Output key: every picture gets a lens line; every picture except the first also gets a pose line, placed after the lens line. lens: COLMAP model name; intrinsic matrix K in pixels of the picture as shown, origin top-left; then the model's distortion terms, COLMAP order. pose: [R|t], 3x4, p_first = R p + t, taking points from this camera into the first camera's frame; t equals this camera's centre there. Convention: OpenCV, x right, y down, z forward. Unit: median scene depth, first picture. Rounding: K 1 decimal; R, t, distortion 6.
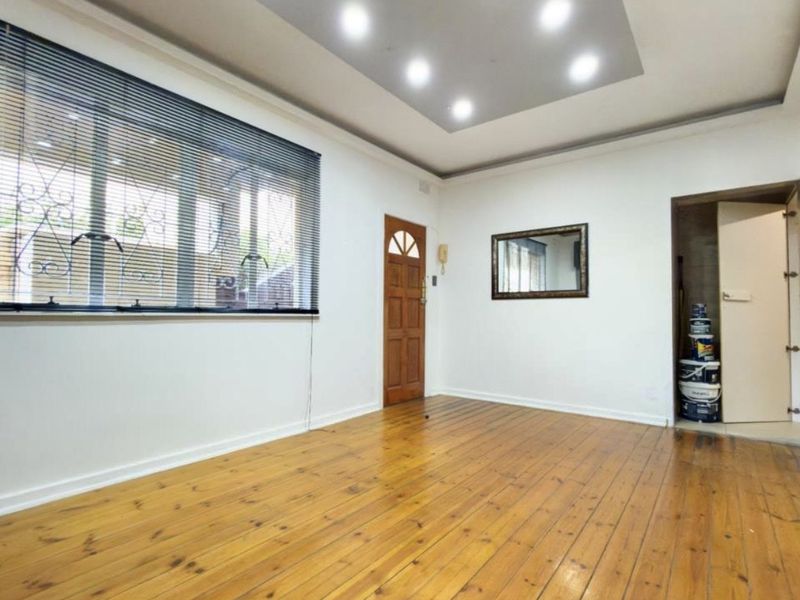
lens RADIAL K [[409.8, 0, 404.4], [0, 409.8, 301.2], [0, 0, 1]] dist [-0.001029, -0.000248]
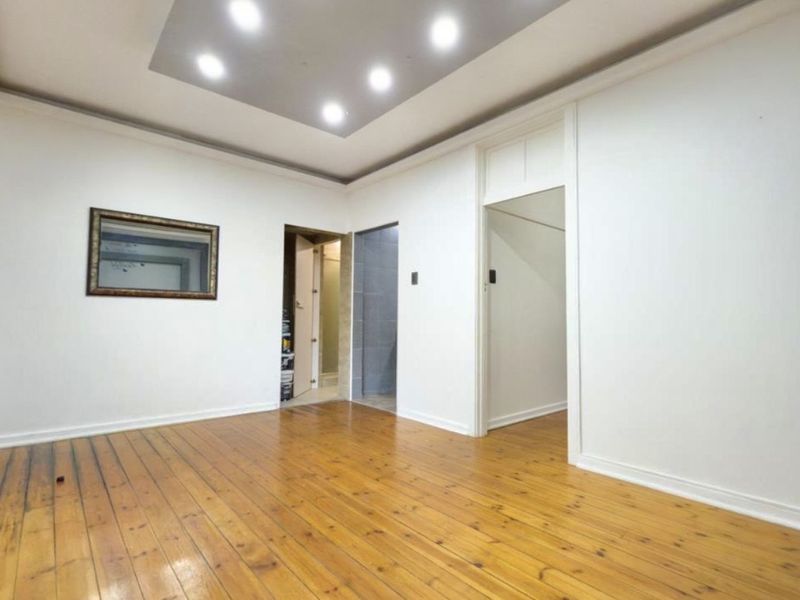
lens RADIAL K [[409.8, 0, 404.4], [0, 409.8, 301.2], [0, 0, 1]] dist [-0.001029, -0.000248]
pose [[0.204016, 0.039700, 0.978162, -0.658218], [-0.043981, 0.998540, -0.031354, 0.007192], [-0.977979, -0.036624, 0.205464, 0.518144]]
